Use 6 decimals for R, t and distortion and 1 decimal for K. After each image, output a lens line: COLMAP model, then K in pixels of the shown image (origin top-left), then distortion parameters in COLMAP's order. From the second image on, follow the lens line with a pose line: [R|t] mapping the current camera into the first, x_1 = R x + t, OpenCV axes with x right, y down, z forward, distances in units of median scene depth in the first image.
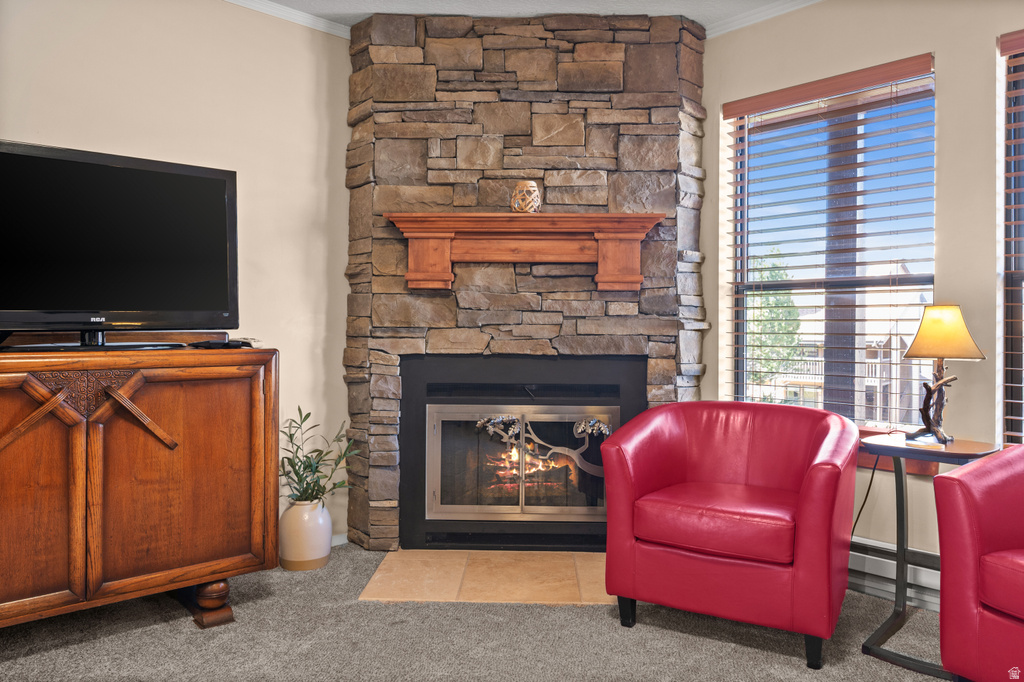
lens RADIAL K [[720.4, 0, 521.1], [0, 720.4, 326.8], [0, 0, 1]] dist [-0.003739, 0.000733]
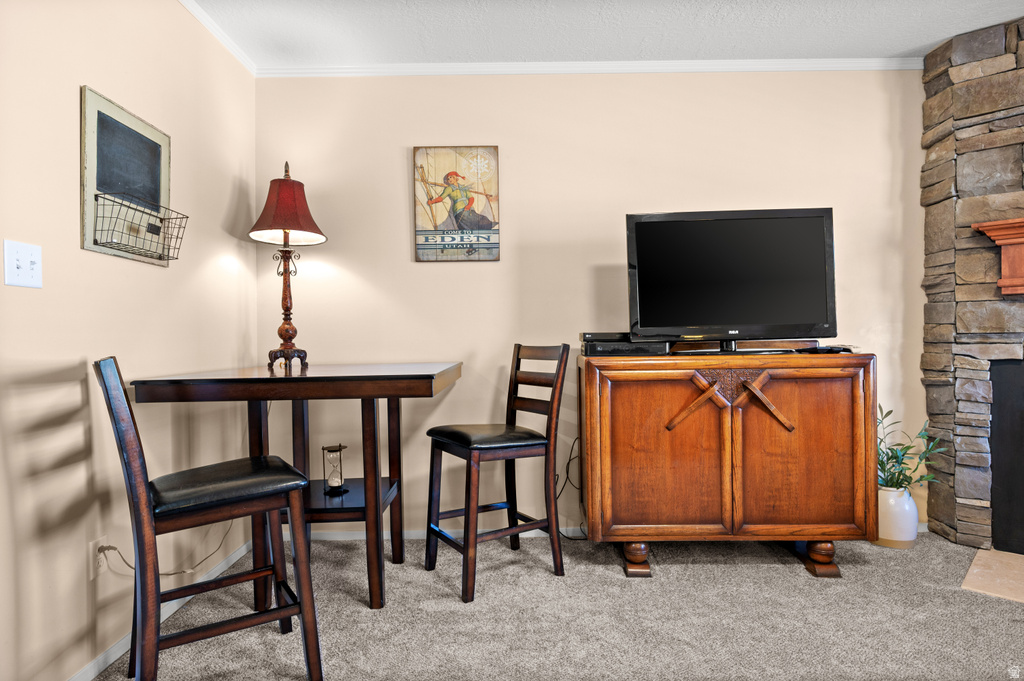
lens RADIAL K [[582.6, 0, 514.0], [0, 582.6, 342.6], [0, 0, 1]] dist [-0.001420, -0.000650]
pose [[0.727217, -0.010138, -0.686333, -0.093555], [0.017871, 0.999832, 0.004167, -0.001509], [0.686175, -0.015296, 0.727276, -0.069478]]
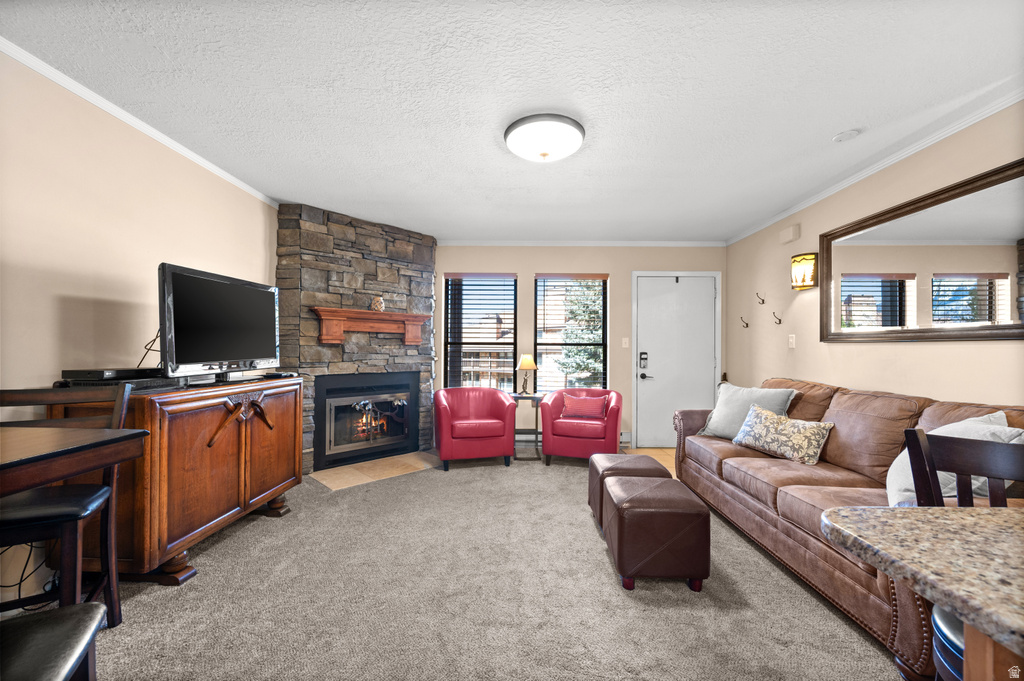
lens RADIAL K [[408.1, 0, 516.6], [0, 408.1, 345.1], [0, 0, 1]] dist [-0.000314, -0.000358]
pose [[0.685136, 0.006019, 0.728390, -0.620509], [-0.006605, 0.999976, -0.002051, -0.049233], [-0.728385, -0.003406, 0.685159, -0.200393]]
